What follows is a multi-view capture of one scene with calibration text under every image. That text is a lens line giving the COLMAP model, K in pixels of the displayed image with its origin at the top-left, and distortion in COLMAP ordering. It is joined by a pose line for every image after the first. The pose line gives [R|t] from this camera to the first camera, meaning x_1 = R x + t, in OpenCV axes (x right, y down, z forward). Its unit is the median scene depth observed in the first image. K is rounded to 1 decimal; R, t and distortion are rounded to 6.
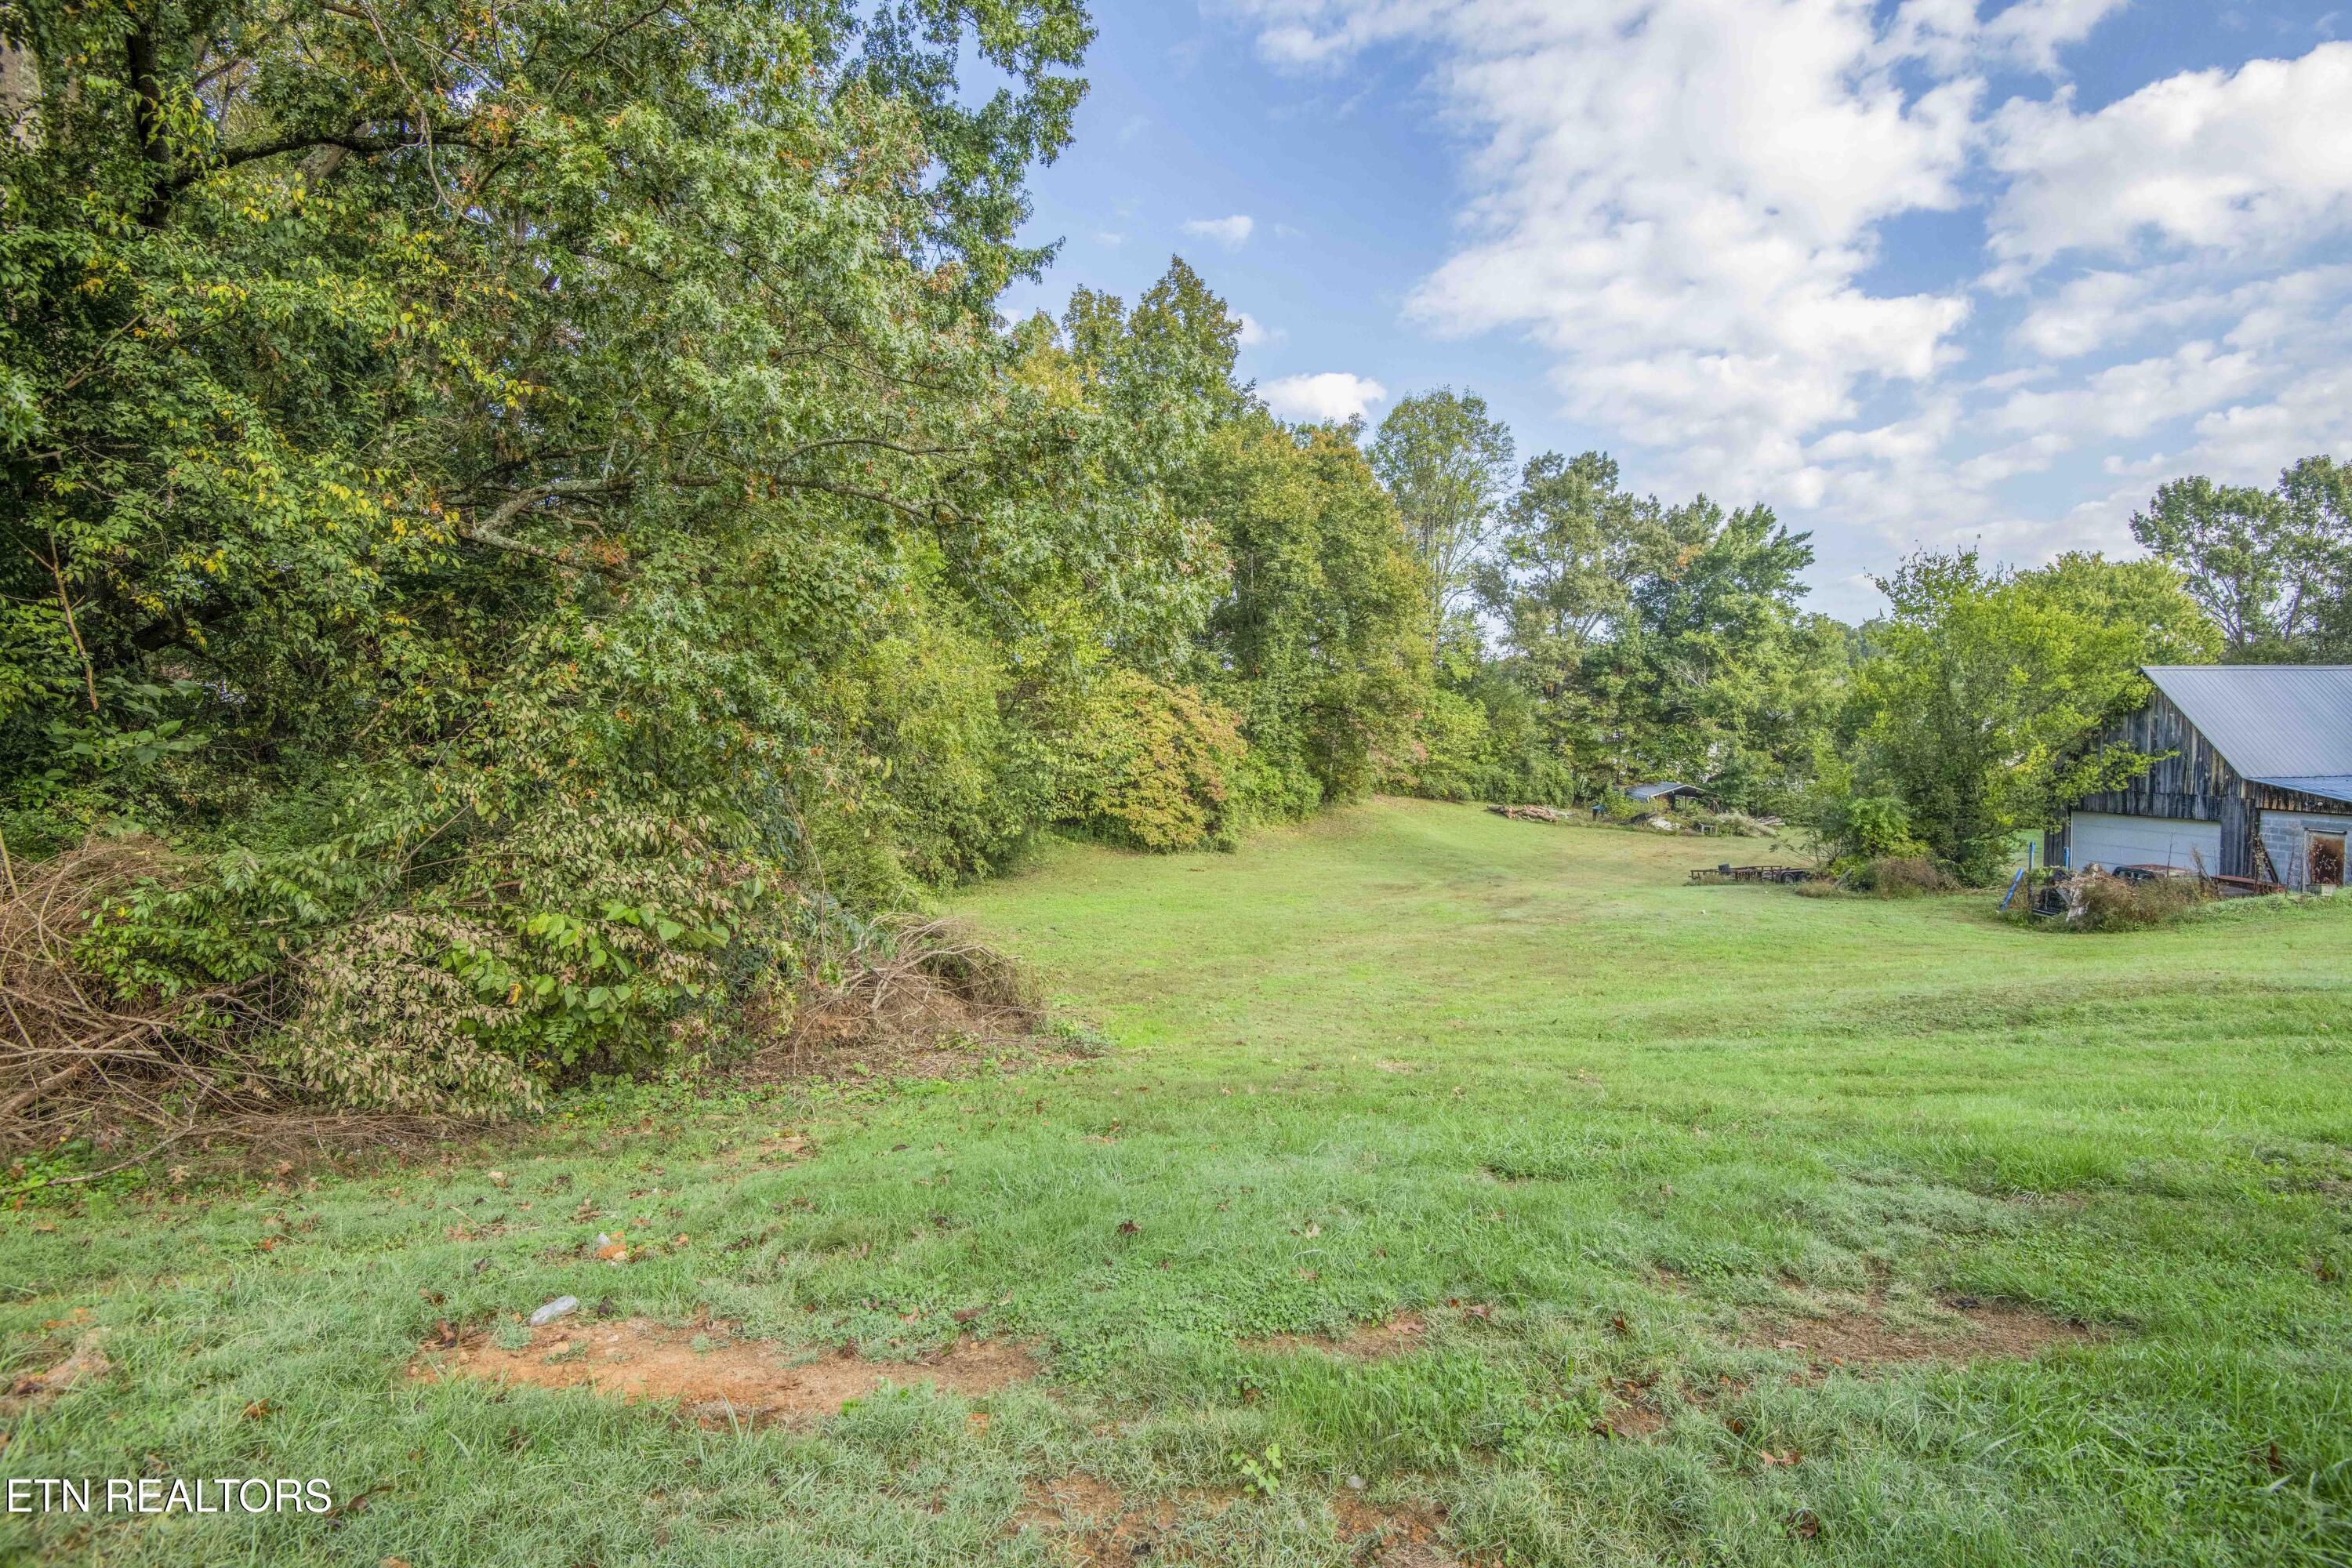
lens RADIAL K [[1098.7, 0, 1222.0], [0, 1098.7, 798.8], [0, 0, 1]] dist [-0.020999, -0.000804]
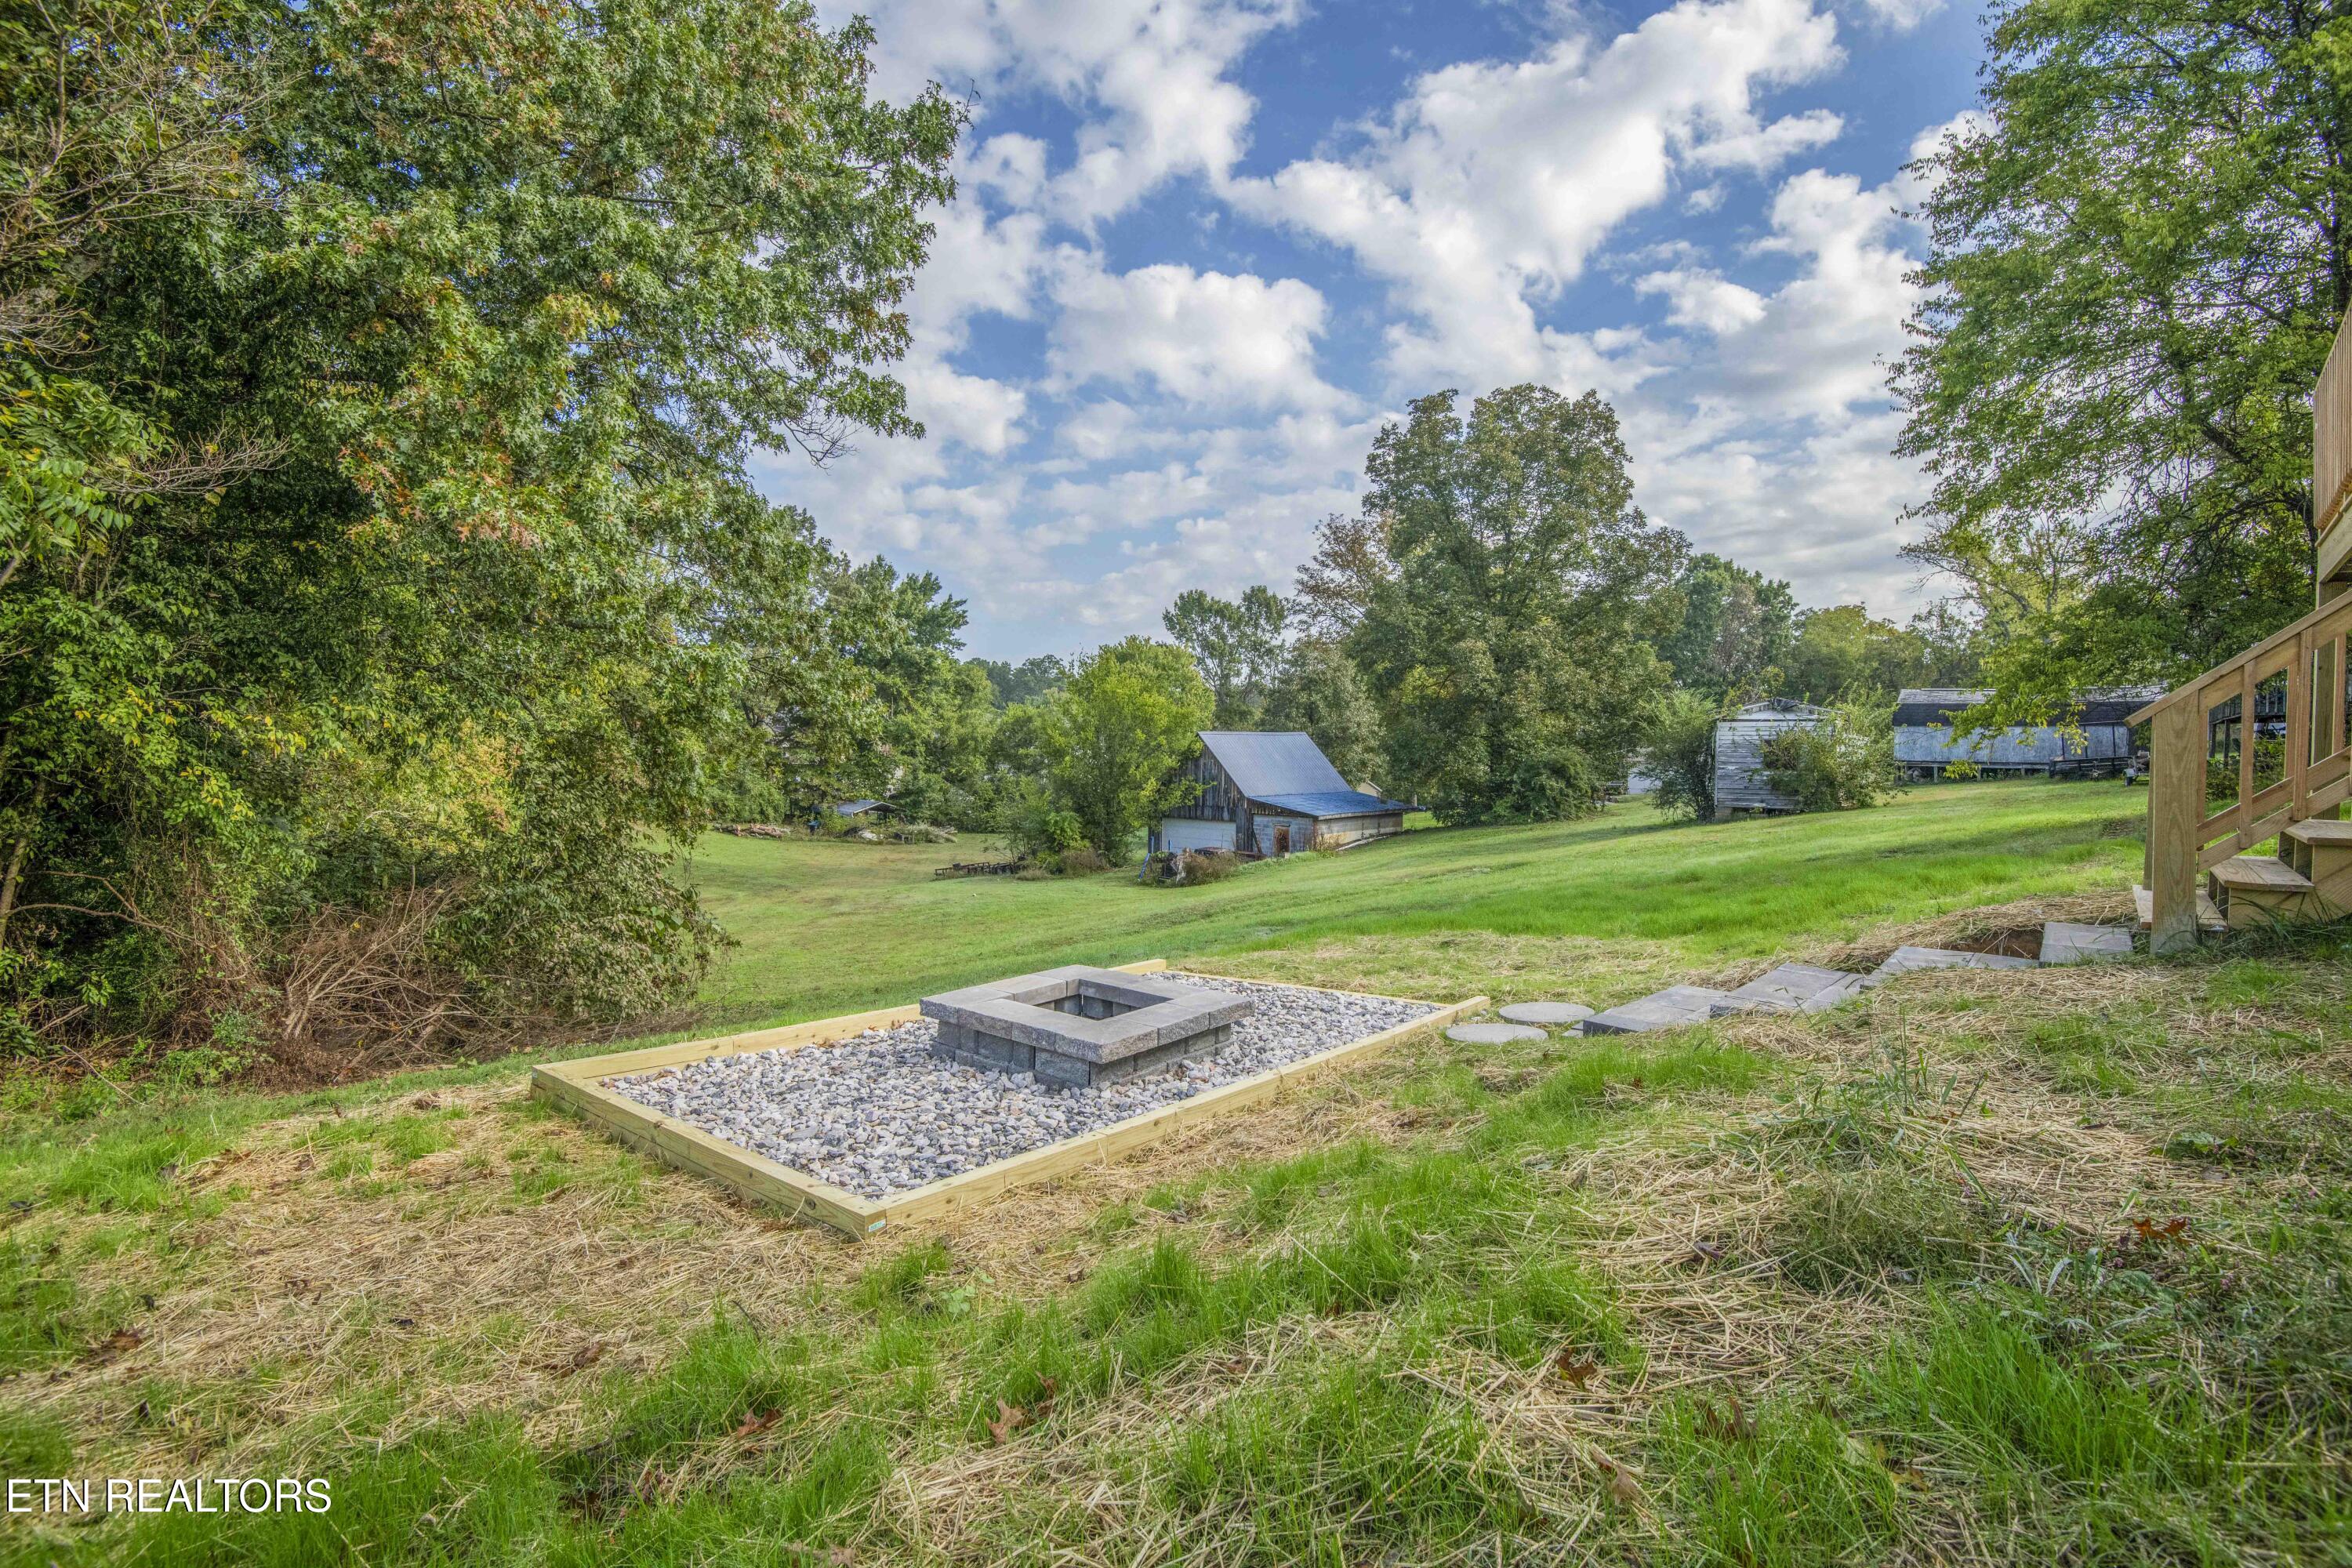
lens RADIAL K [[1090.9, 0, 1176.0], [0, 1090.9, 784.0], [0, 0, 1]] dist [-0.019677, -0.000457]
pose [[0.747207, -0.007551, 0.664549, -0.129314], [0.024837, 0.999554, -0.016568, -0.004987], [-0.664127, 0.028885, 0.747061, -0.105265]]
